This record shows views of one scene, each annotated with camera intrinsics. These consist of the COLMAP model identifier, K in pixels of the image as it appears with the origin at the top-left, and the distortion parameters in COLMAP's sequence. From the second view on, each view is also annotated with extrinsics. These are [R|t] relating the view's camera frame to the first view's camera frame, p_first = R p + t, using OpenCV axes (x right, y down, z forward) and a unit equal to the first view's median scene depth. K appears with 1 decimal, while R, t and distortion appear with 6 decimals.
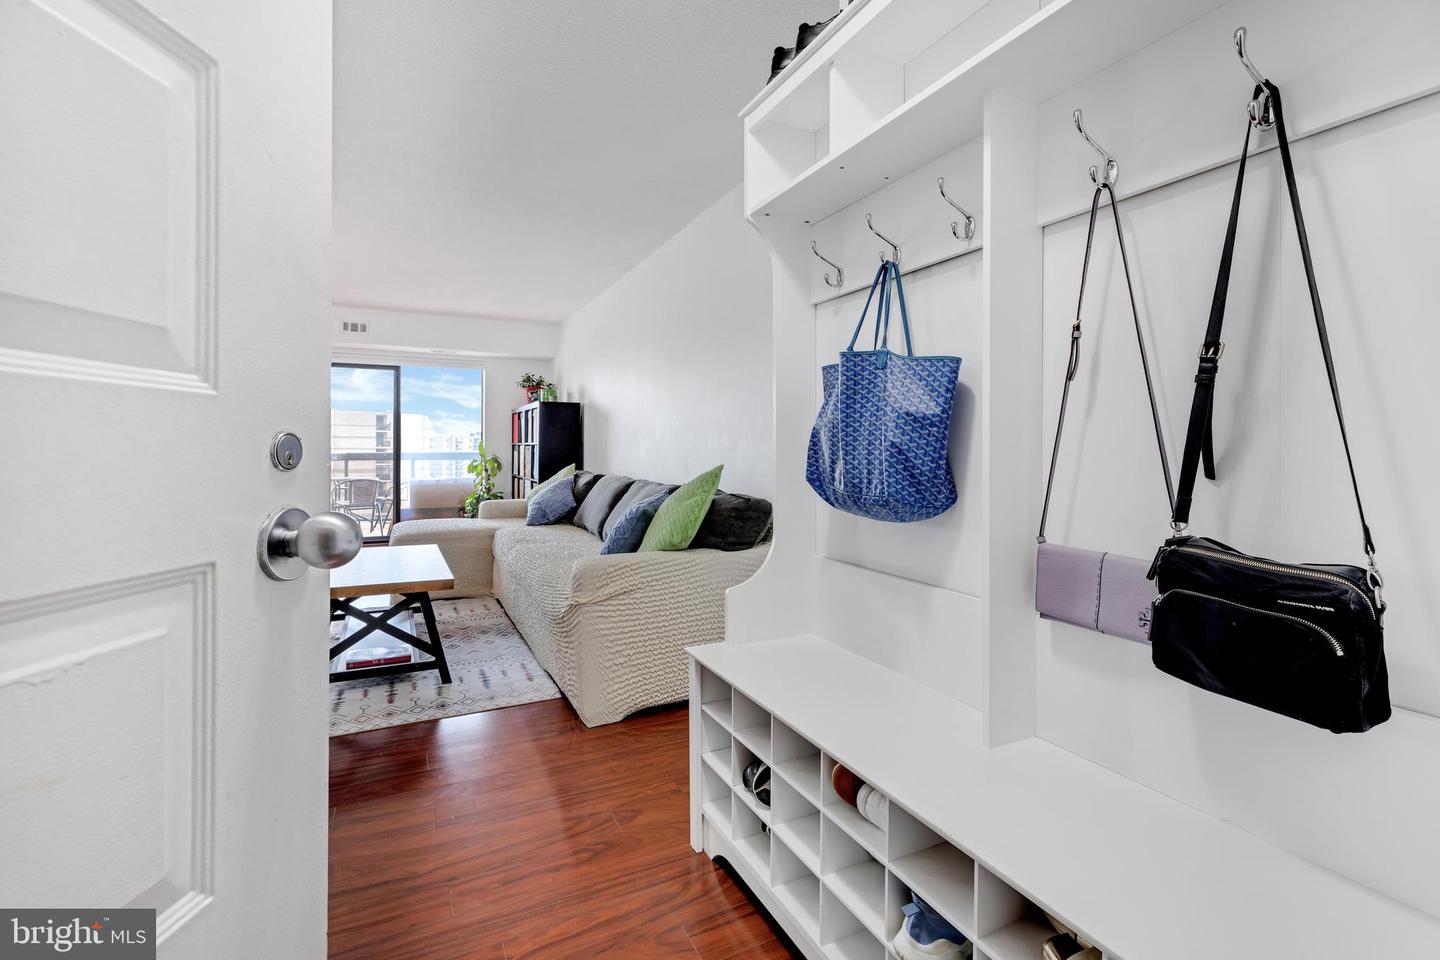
lens RADIAL K [[646.8, 0, 733.3], [0, 646.8, 448.4], [0, 0, 1]] dist [0.001866, 0.000513]
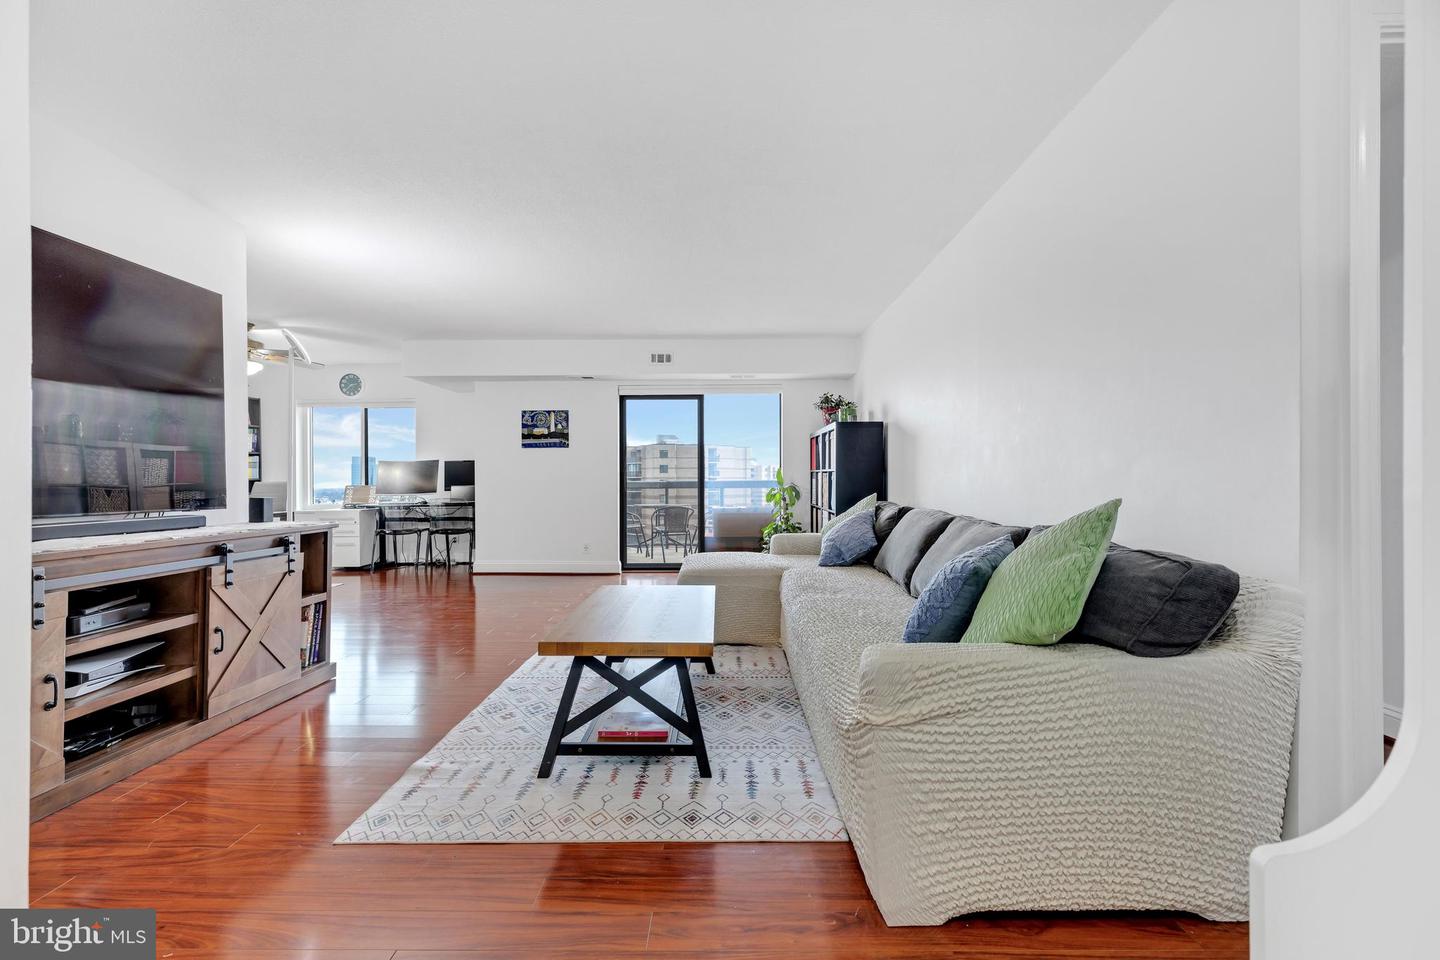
lens RADIAL K [[646.8, 0, 714.0], [0, 646.8, 479.7], [0, 0, 1]] dist [0.001866, 0.000513]
pose [[0.879810, -0.004905, -0.475300, -0.046328], [0.007391, 0.999967, 0.003362, 0.002456], [0.475268, -0.006471, 0.879817, 0.238685]]
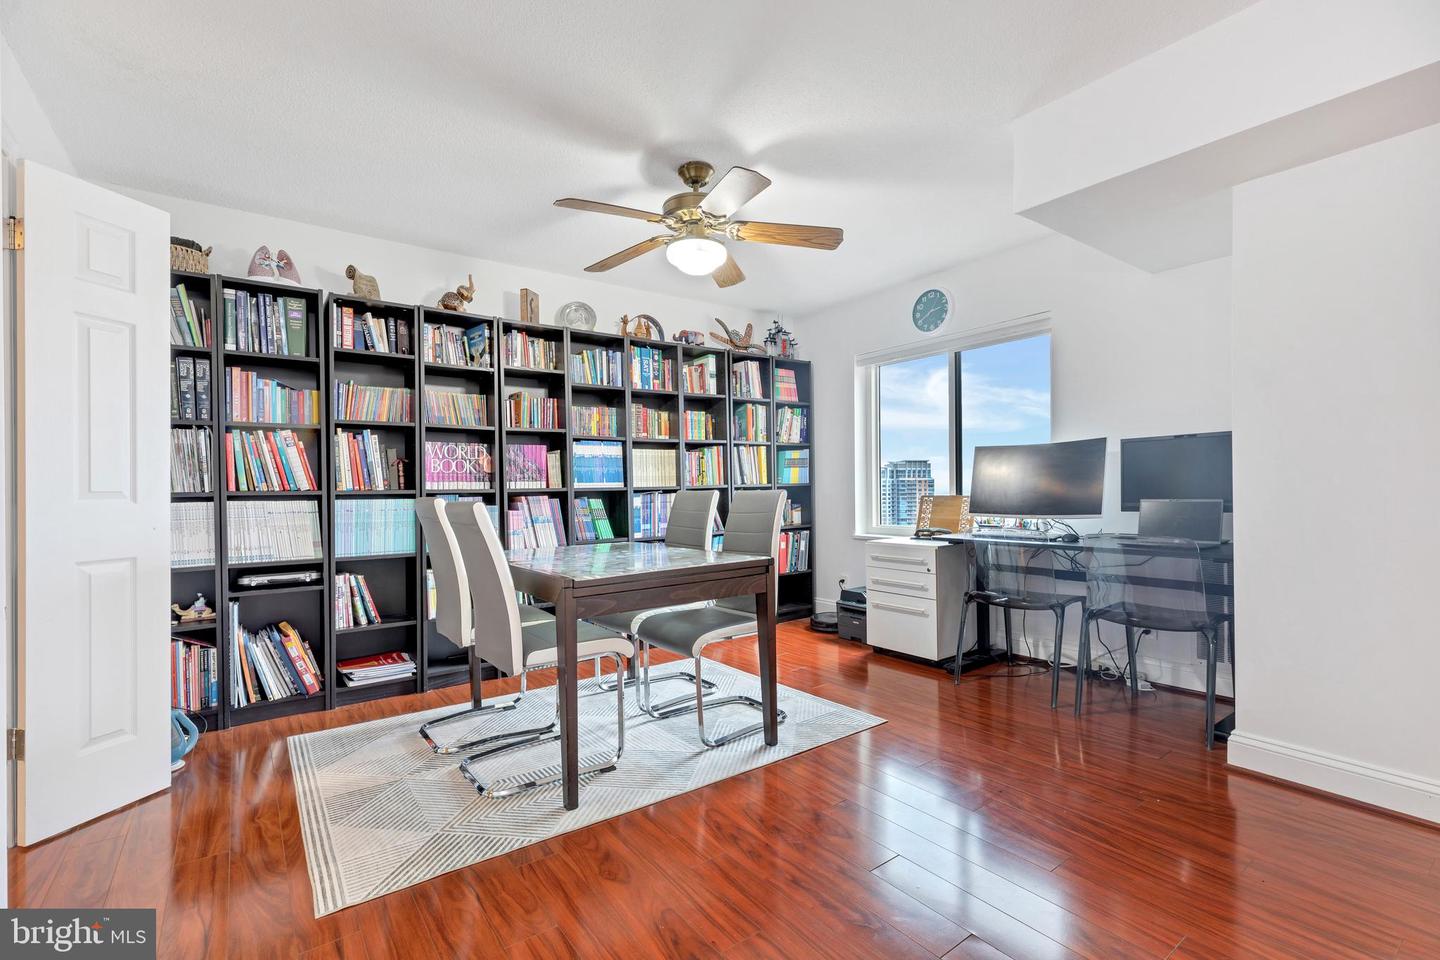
lens RADIAL K [[646.8, 0, 722.9], [0, 646.8, 487.3], [0, 0, 1]] dist [0.001866, 0.000513]
pose [[0.160784, -0.003814, -0.986982, -1.000006], [0.012497, 0.999920, -0.001828, 0.002870], [0.986911, -0.012040, 0.160819, 0.969424]]
